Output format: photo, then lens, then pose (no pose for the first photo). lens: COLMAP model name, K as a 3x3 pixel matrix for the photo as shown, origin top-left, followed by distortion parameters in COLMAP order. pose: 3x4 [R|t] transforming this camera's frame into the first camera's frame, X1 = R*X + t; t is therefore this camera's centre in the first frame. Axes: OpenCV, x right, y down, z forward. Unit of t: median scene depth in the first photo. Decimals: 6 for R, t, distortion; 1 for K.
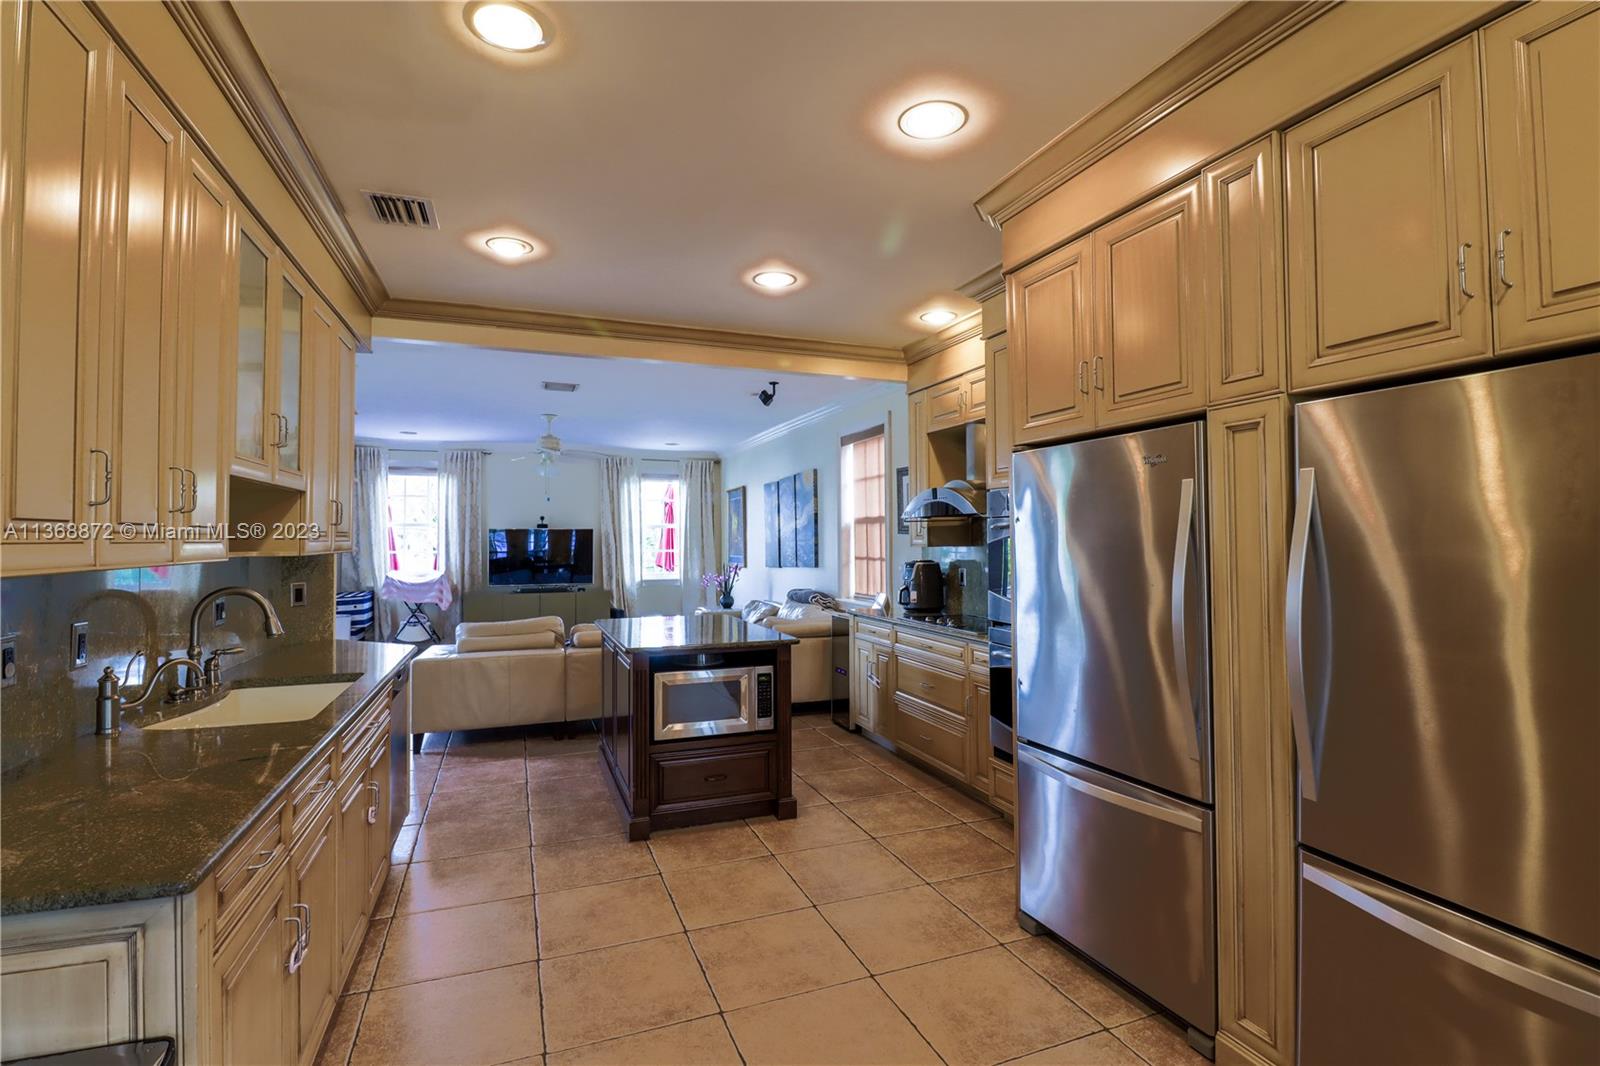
lens RADIAL K [[745.0, 0, 810.8], [0, 745.0, 528.5], [0, 0, 1]] dist [-0.004610, -0.010465]
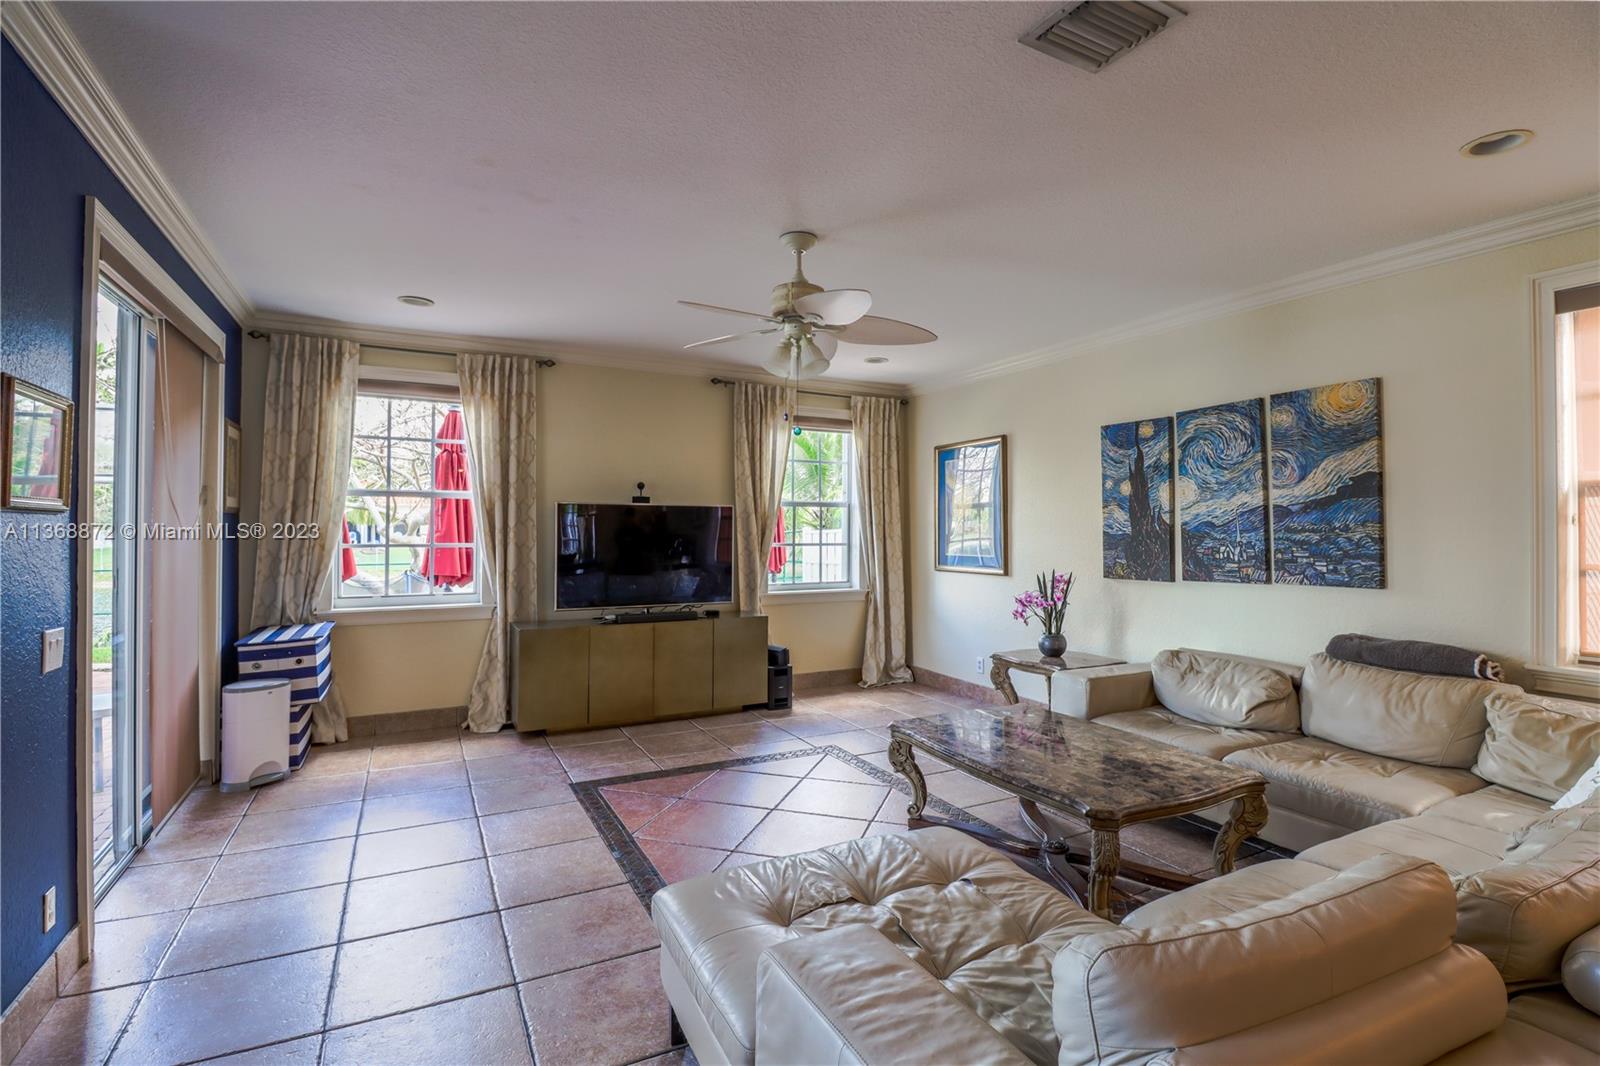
lens RADIAL K [[745.0, 0, 800.9], [0, 745.0, 524.0], [0, 0, 1]] dist [-0.004610, -0.010465]
pose [[0.993570, 0.010019, 0.112778, -0.321011], [-0.010795, 0.999922, 0.006280, 0.010239], [-0.112706, -0.007457, 0.993600, 0.454126]]
